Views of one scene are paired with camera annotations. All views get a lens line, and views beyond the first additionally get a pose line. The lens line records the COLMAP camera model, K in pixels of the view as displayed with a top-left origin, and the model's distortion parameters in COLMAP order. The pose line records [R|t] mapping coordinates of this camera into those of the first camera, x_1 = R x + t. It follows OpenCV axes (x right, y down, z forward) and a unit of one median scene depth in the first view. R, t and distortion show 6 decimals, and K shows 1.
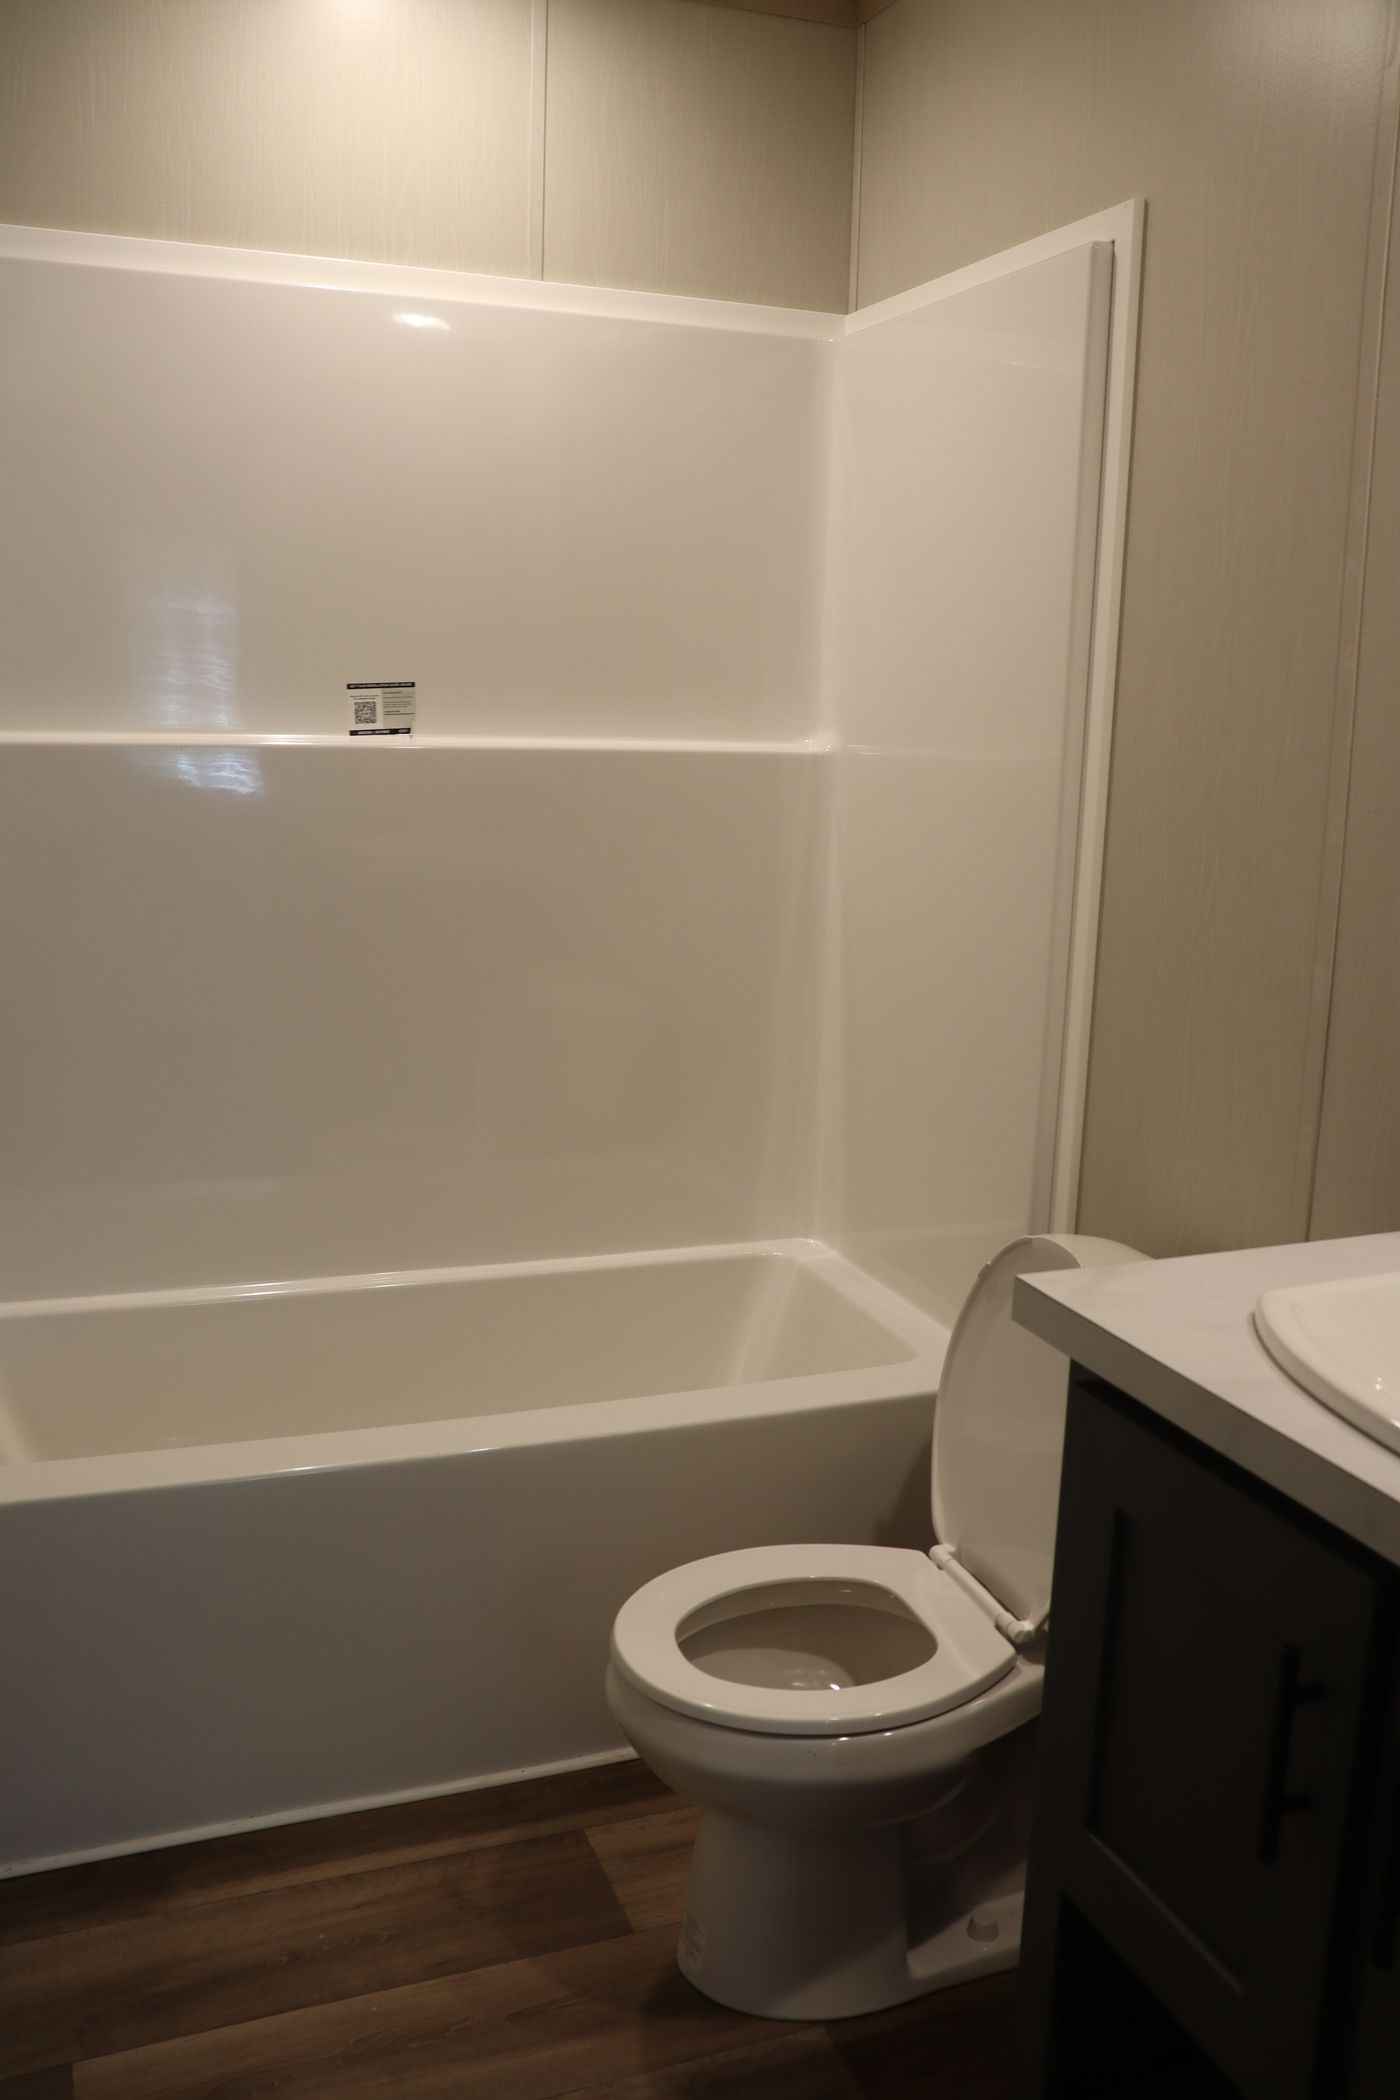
lens RADIAL K [[1795.2, 0, 717.0], [0, 1795.2, 1030.0], [0, 0, 1]] dist [-0.146227, 0.127911]
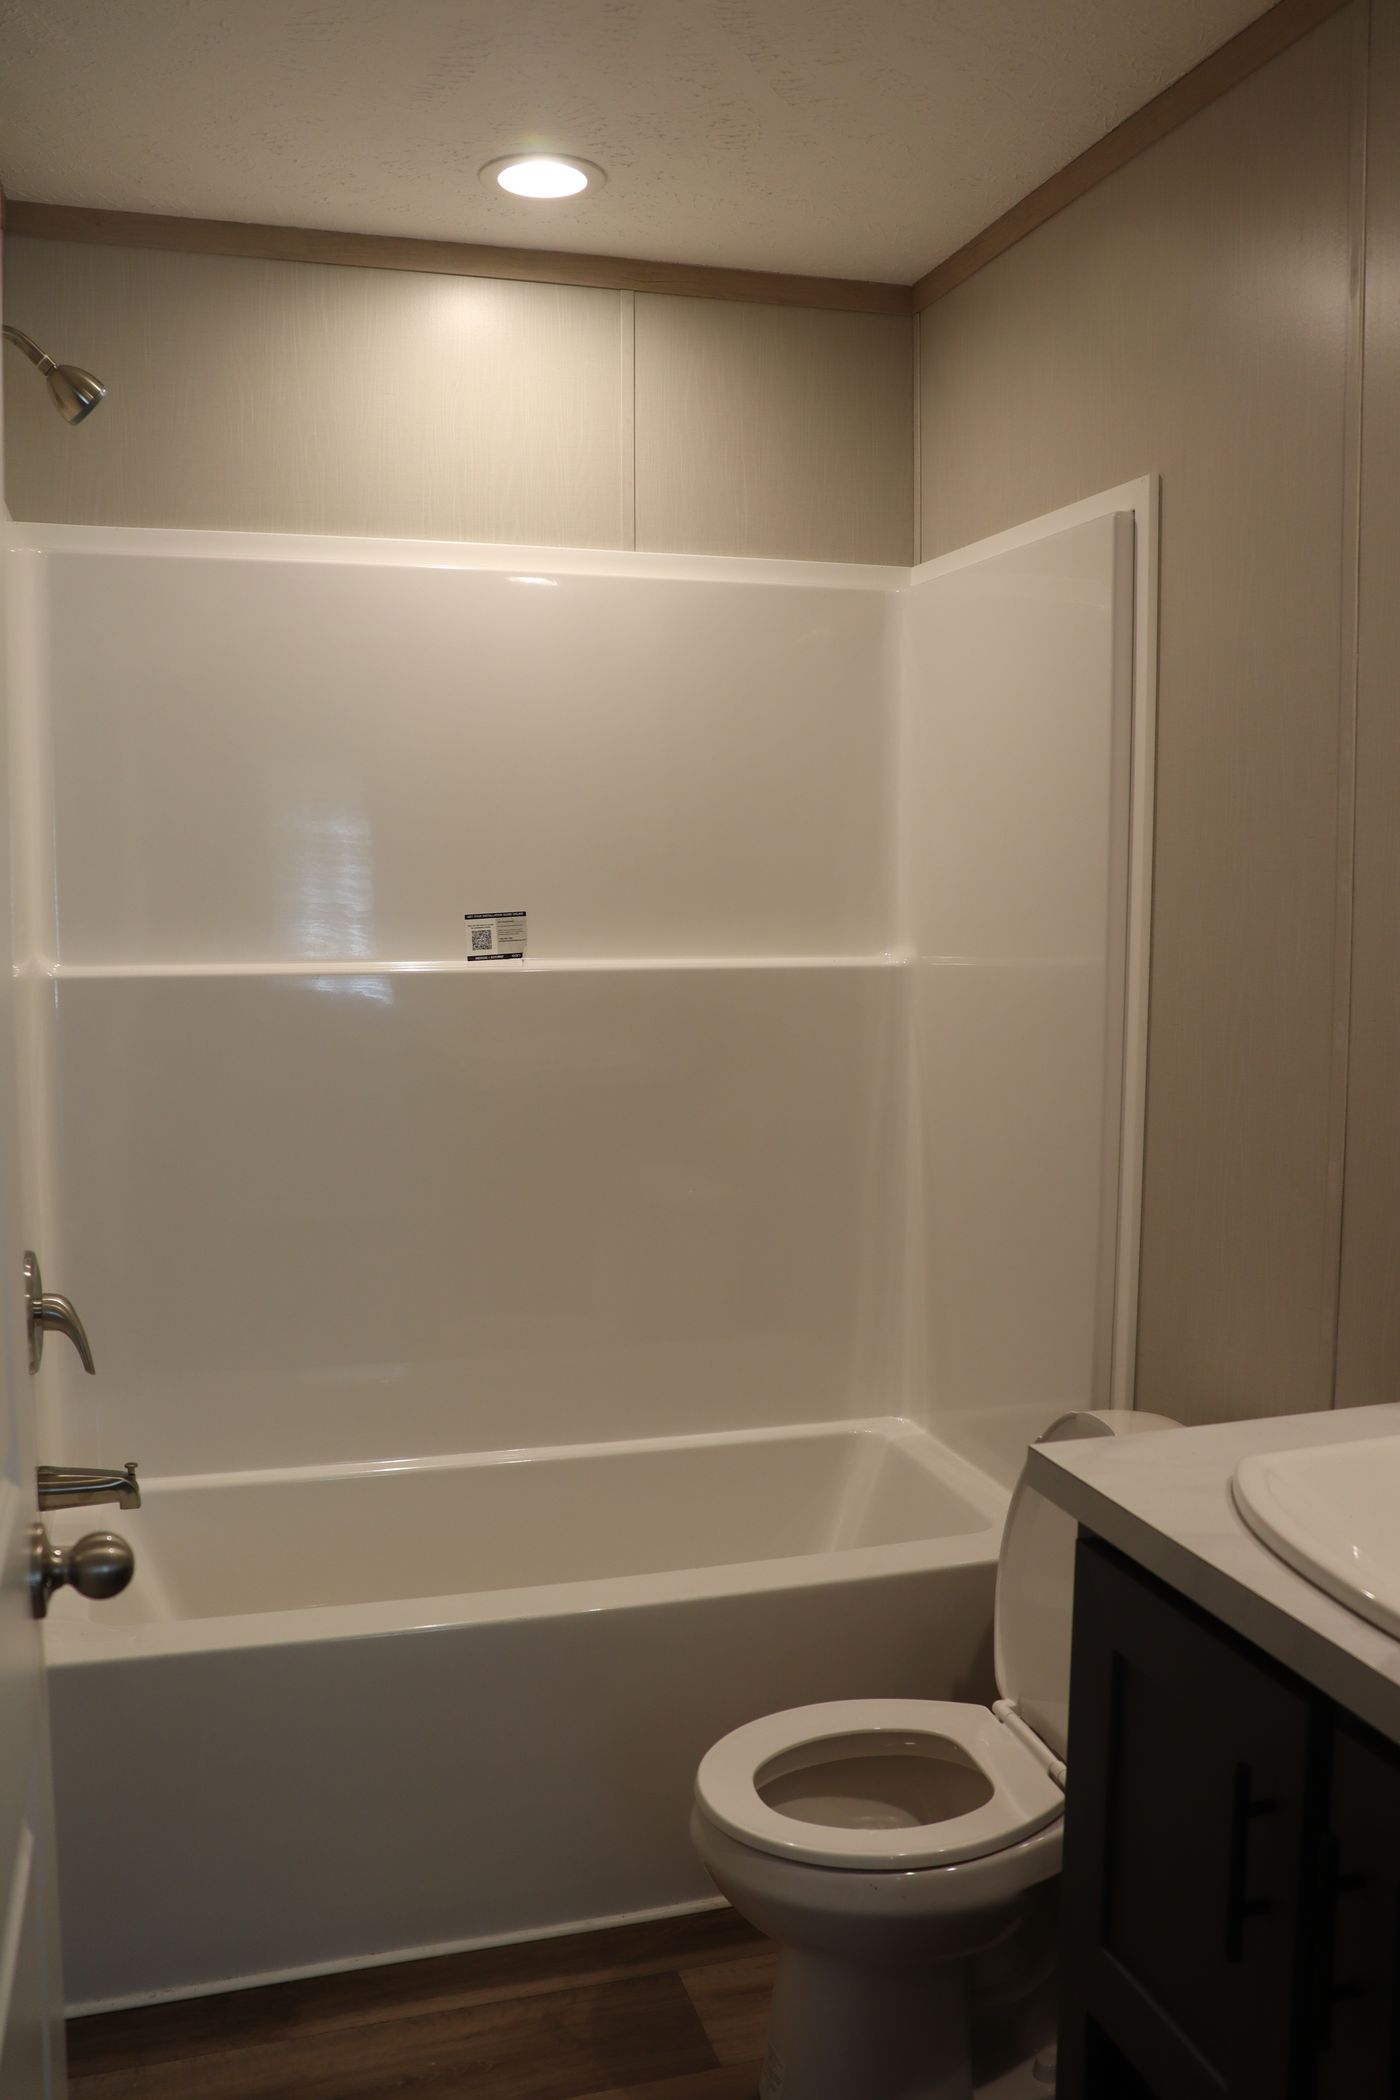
lens RADIAL K [[1772.8, 0, 705.6], [0, 1772.8, 1044.8], [0, 0, 1]] dist [-0.135859, 0.129664]
pose [[0.996662, -0.020171, -0.079102, 0.036452], [0.012625, 0.995419, -0.094769, -0.009196], [0.080651, 0.093454, 0.992352, -0.103343]]
